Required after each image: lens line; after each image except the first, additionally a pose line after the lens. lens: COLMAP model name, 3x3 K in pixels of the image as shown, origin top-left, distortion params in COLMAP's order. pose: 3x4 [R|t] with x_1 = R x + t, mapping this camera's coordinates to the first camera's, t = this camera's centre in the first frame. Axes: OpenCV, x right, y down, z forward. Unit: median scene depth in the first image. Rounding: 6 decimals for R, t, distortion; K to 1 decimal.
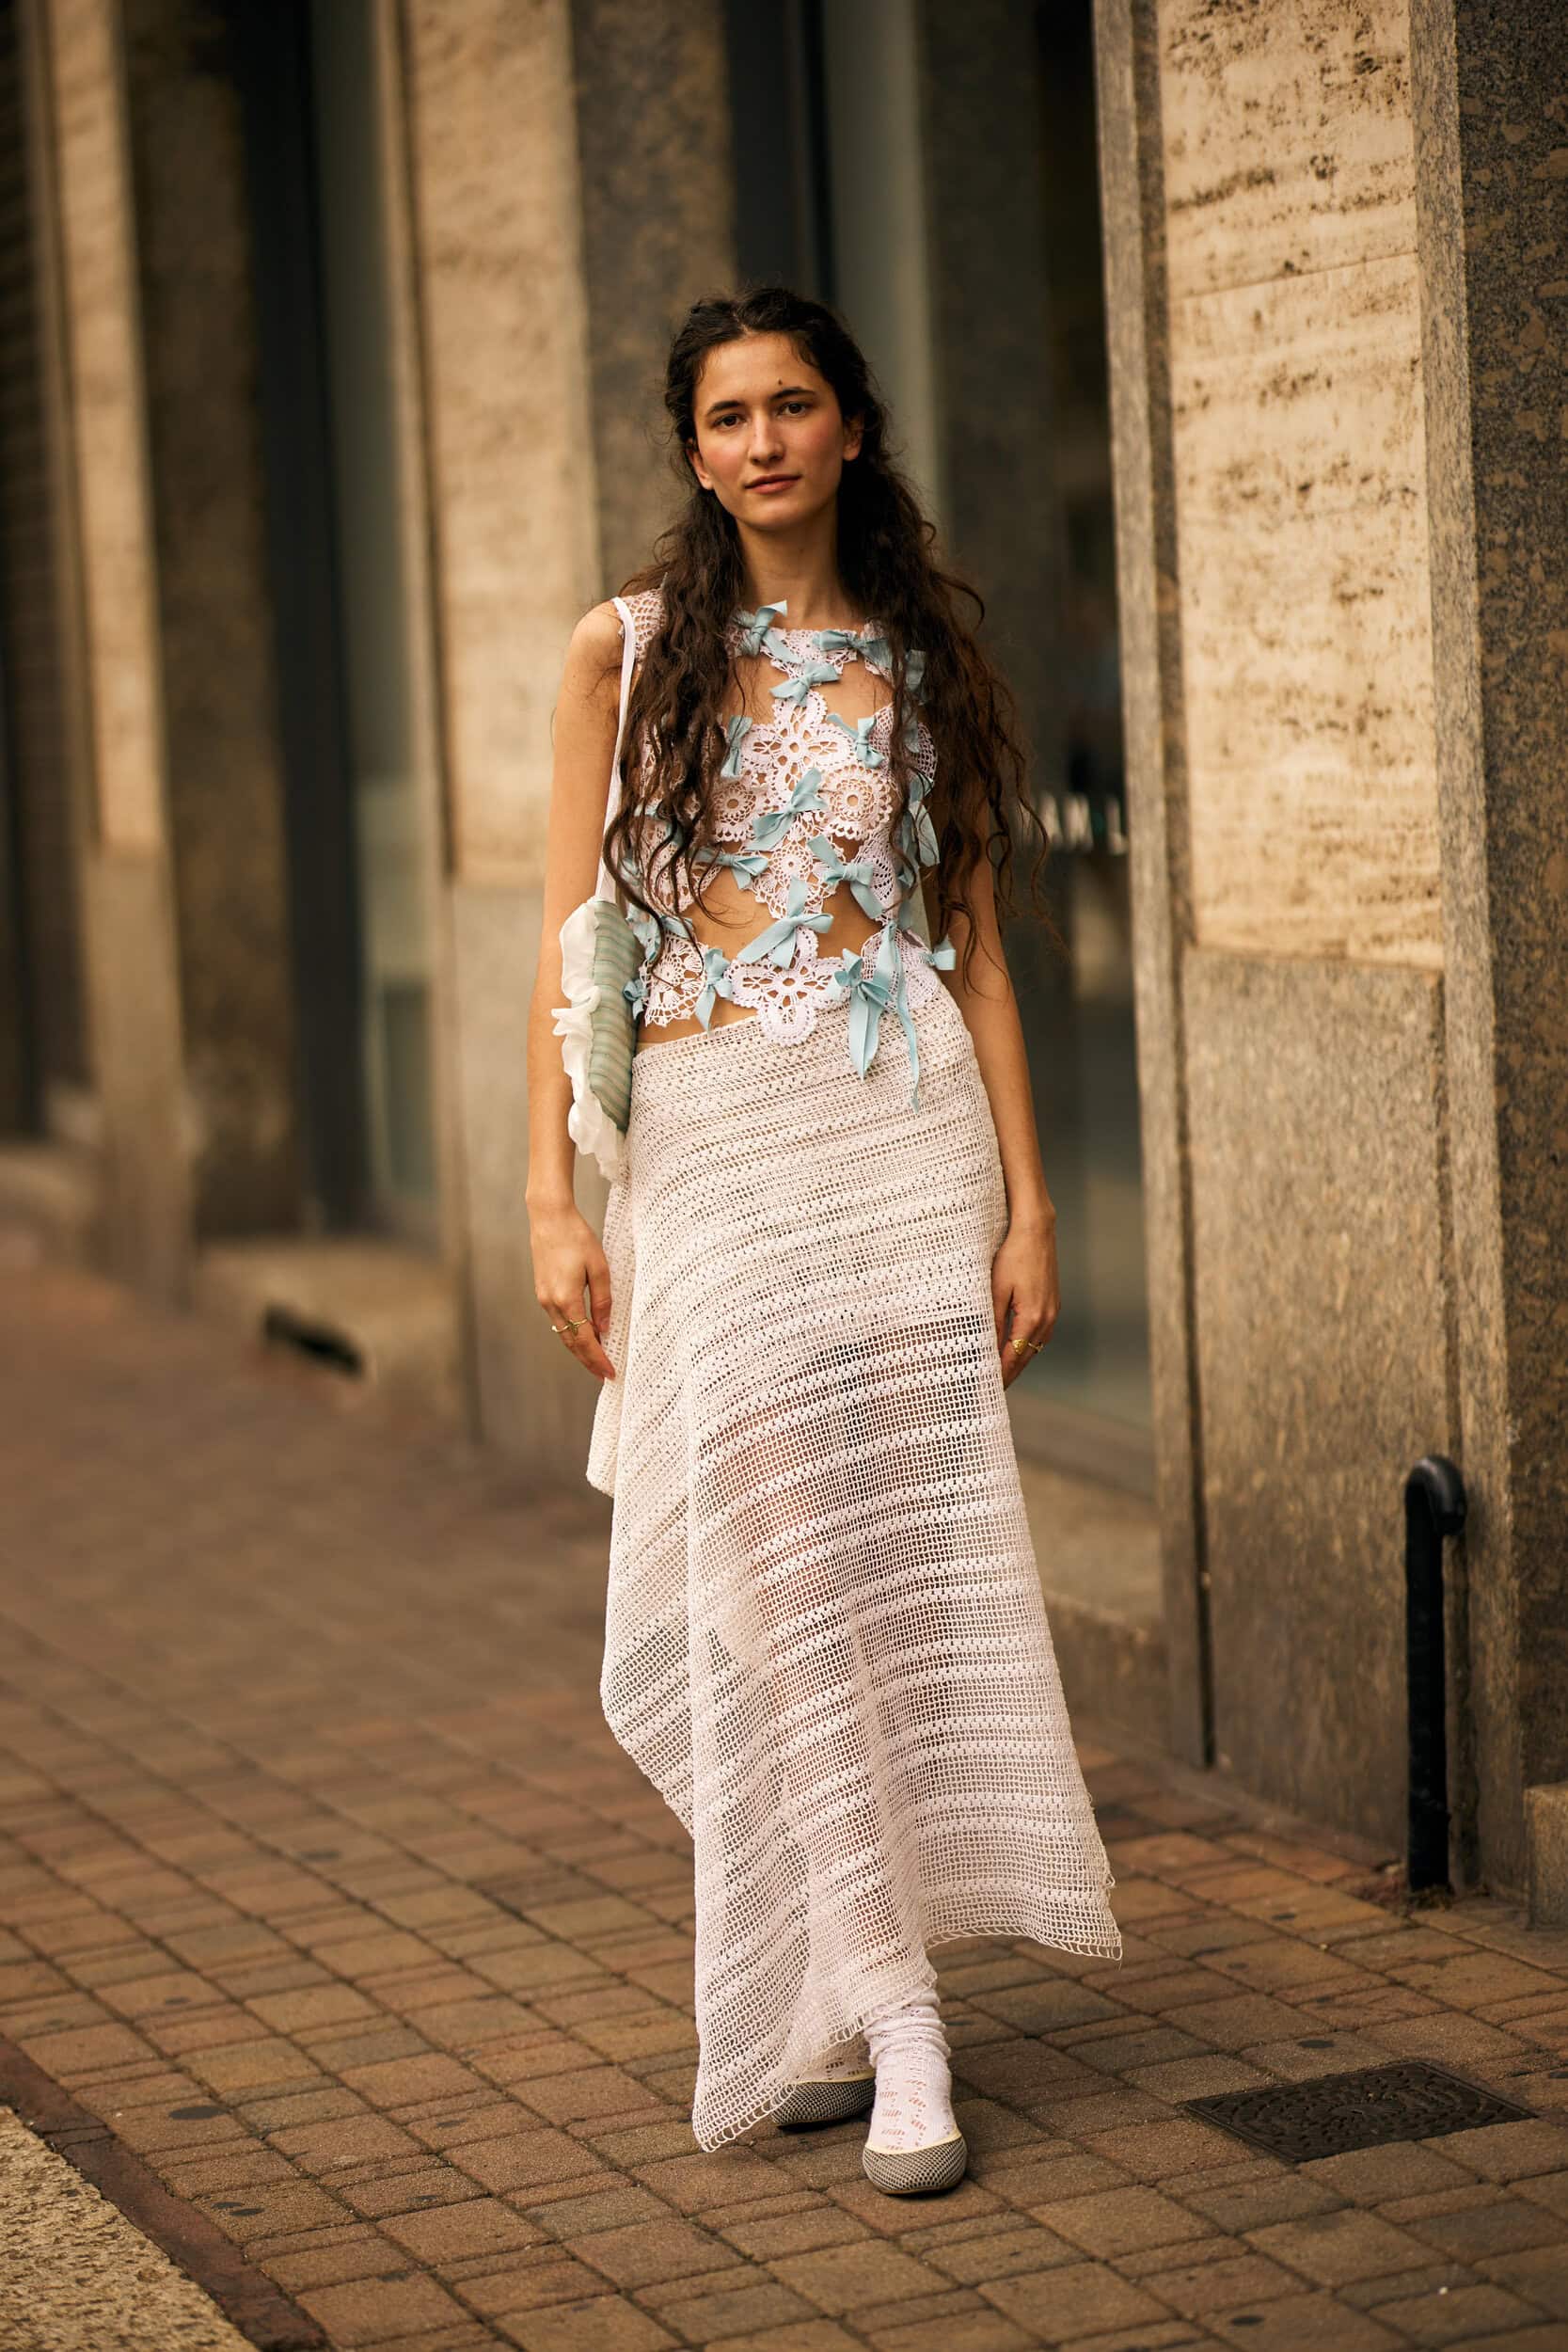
lens RADIAL K [[6022.7, 0, 784.0], [0, 6022.7, 1176.0], [0, 0, 1]] dist [0.061468, 0.349482]
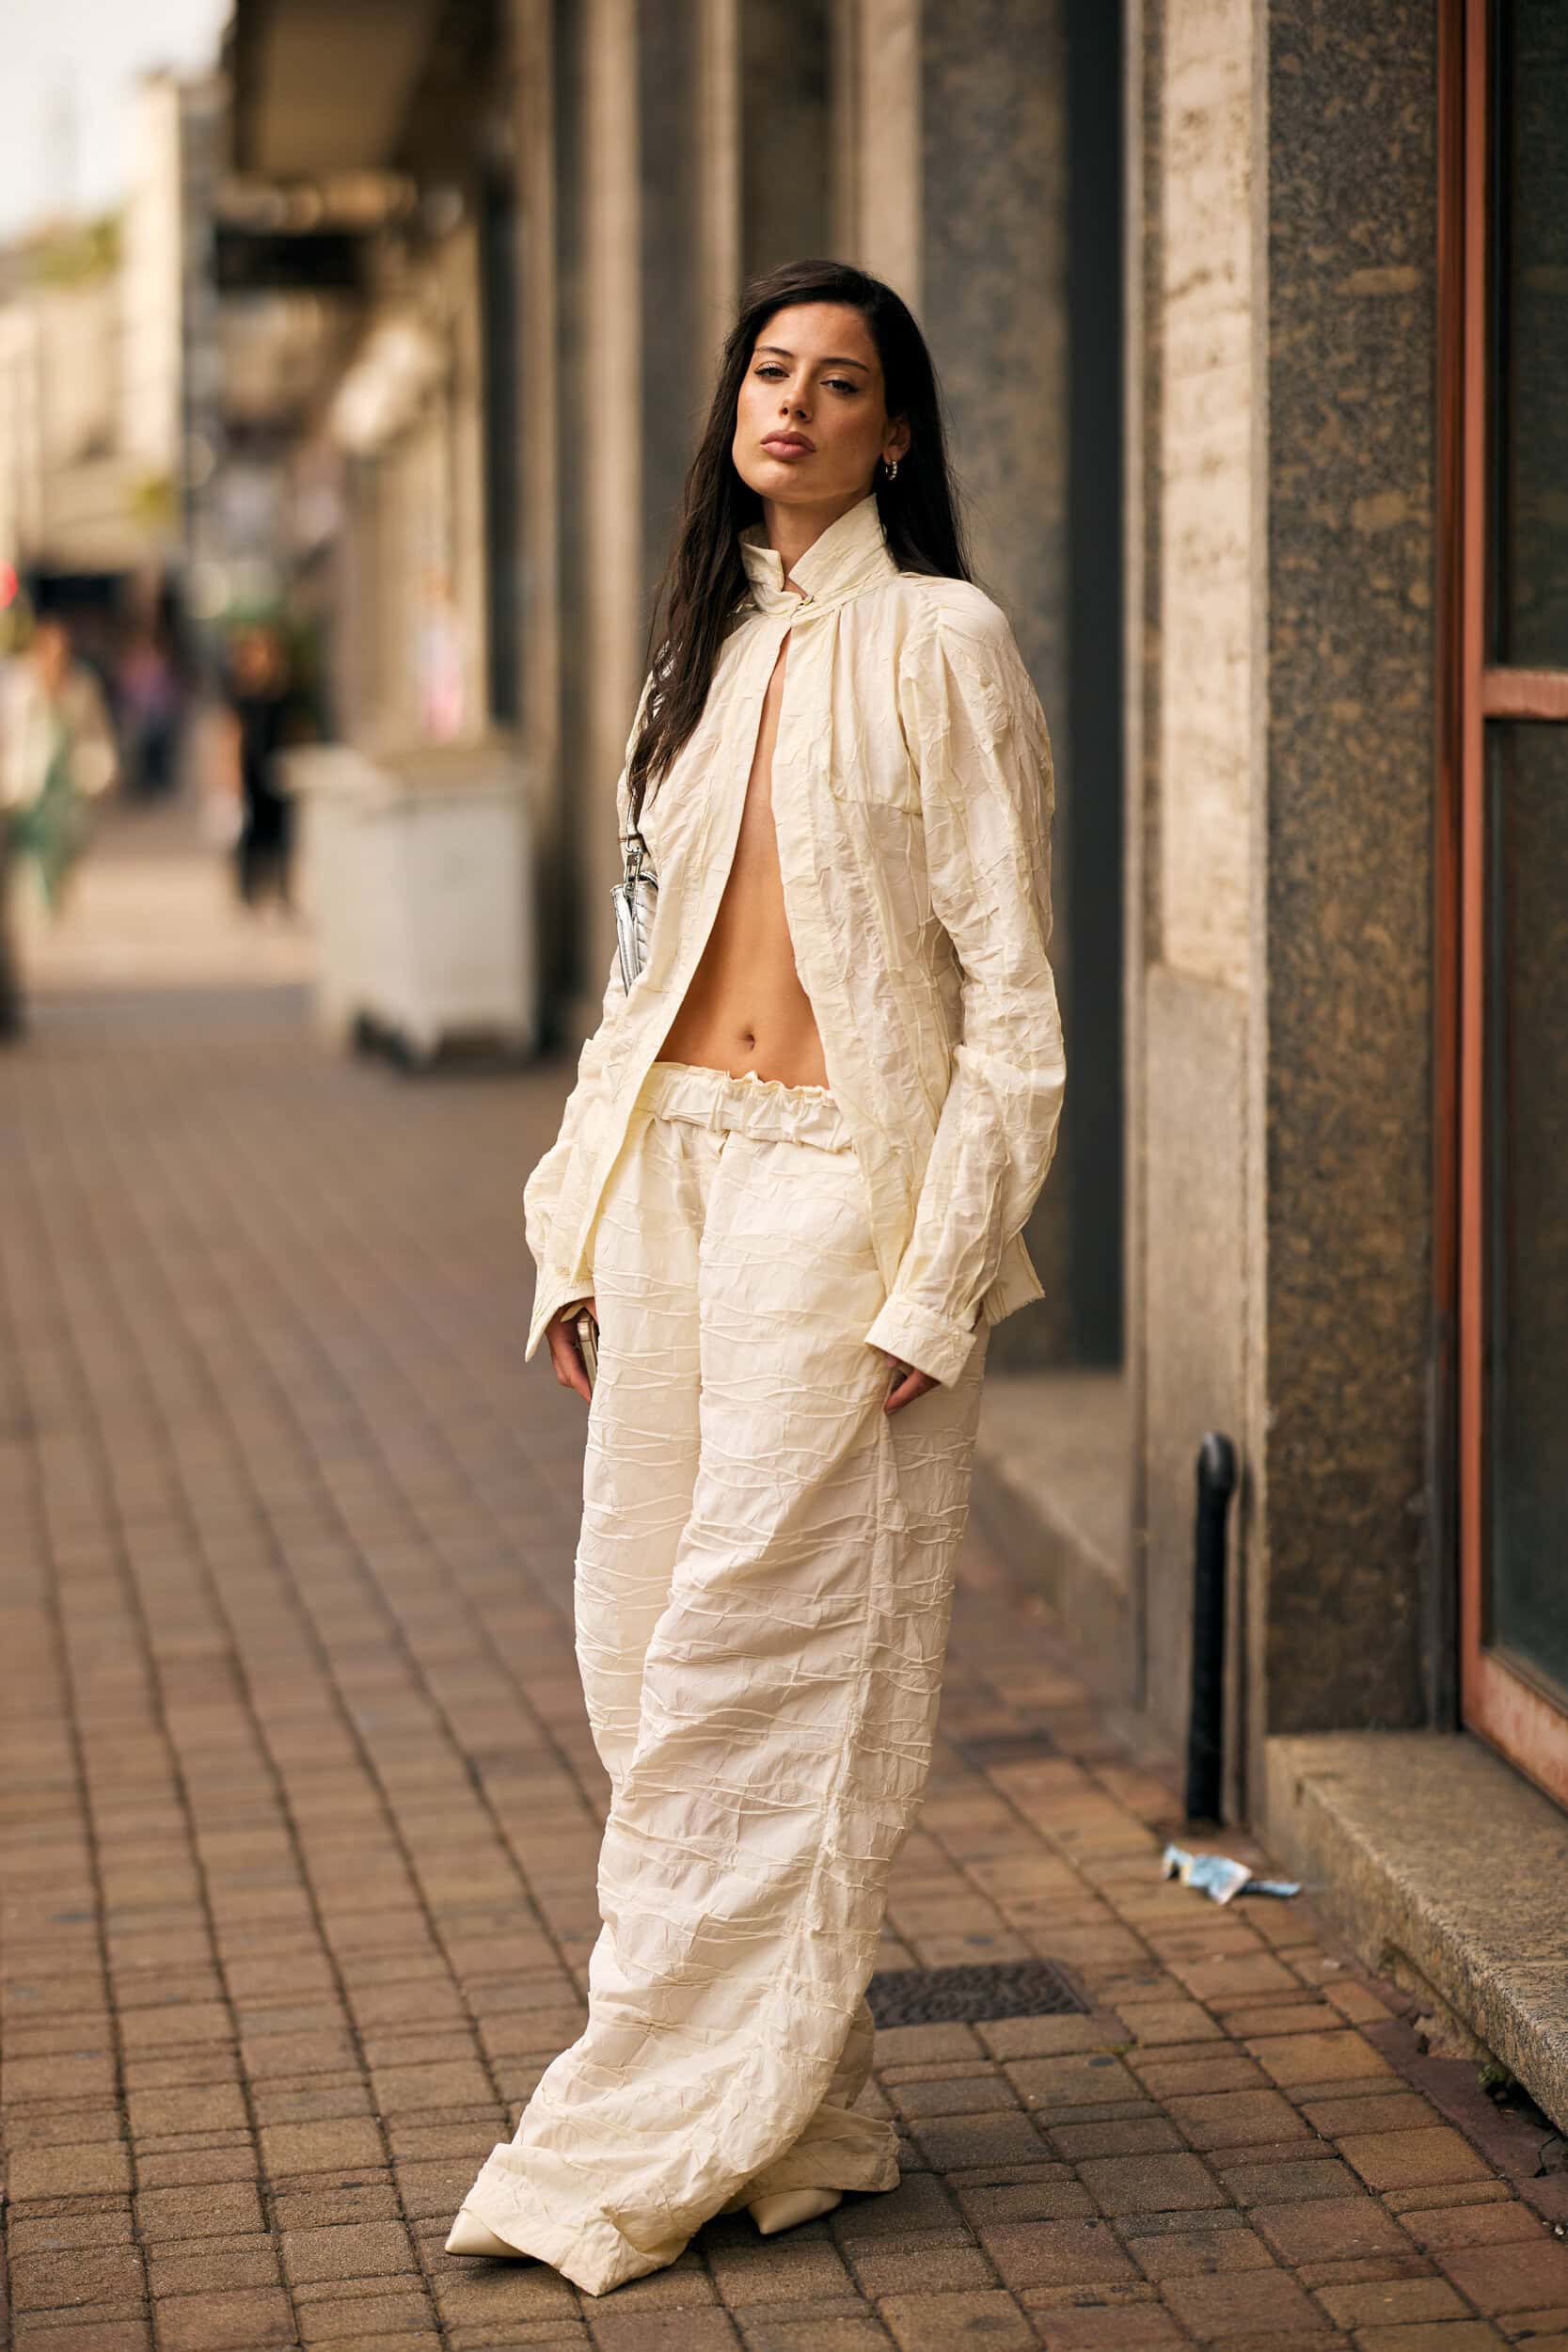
lens RADIAL K [[6022.7, 0, 784.0], [0, 6022.7, 1176.0], [0, 0, 1]] dist [0.061468, 0.349482]
pose [[0.982296, 0.062124, -0.176737, 0.228512], [-0.061210, 0.998068, 0.010626, -0.008381], [0.177055, 0.000380, 0.984201, -0.112690]]
